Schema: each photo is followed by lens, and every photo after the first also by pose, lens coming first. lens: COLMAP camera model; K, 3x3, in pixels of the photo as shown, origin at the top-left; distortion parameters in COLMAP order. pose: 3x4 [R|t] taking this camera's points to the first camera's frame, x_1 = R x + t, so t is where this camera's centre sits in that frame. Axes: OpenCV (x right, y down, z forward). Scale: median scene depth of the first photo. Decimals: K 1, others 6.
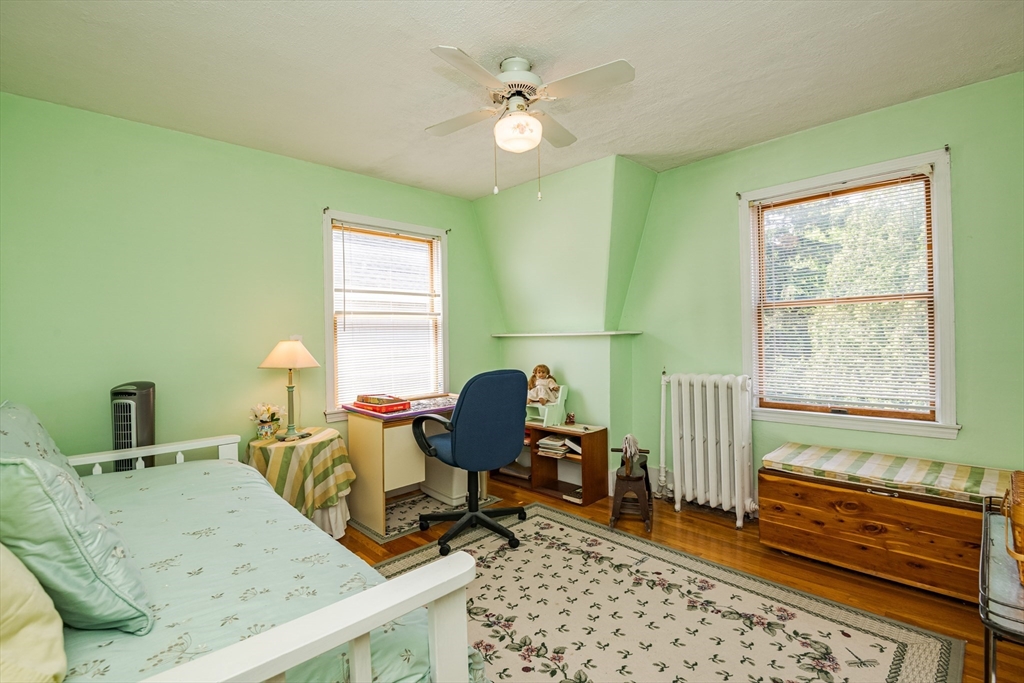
lens RADIAL K [[457.4, 0, 512.0], [0, 457.4, 341.5], [0, 0, 1]] dist [0.015286, -0.024110]
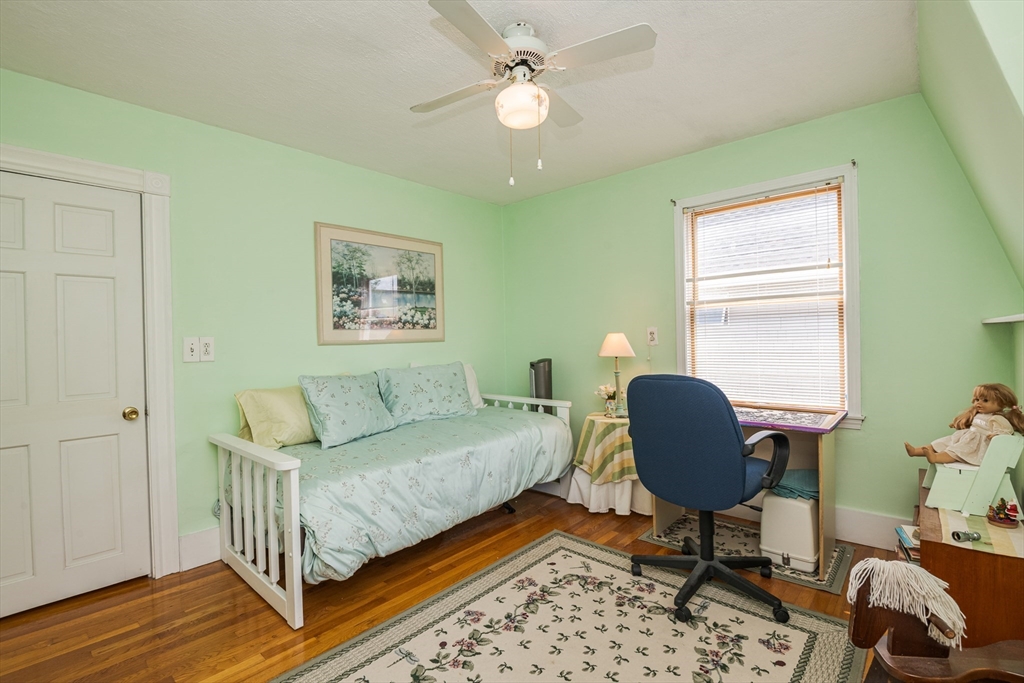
lens RADIAL K [[457.4, 0, 512.0], [0, 457.4, 341.5], [0, 0, 1]] dist [0.015286, -0.024110]
pose [[0.097171, 0.026483, -0.994915, 0.725413], [0.008031, 0.999593, 0.027392, -0.014707], [0.995235, -0.010652, 0.096919, 0.702347]]
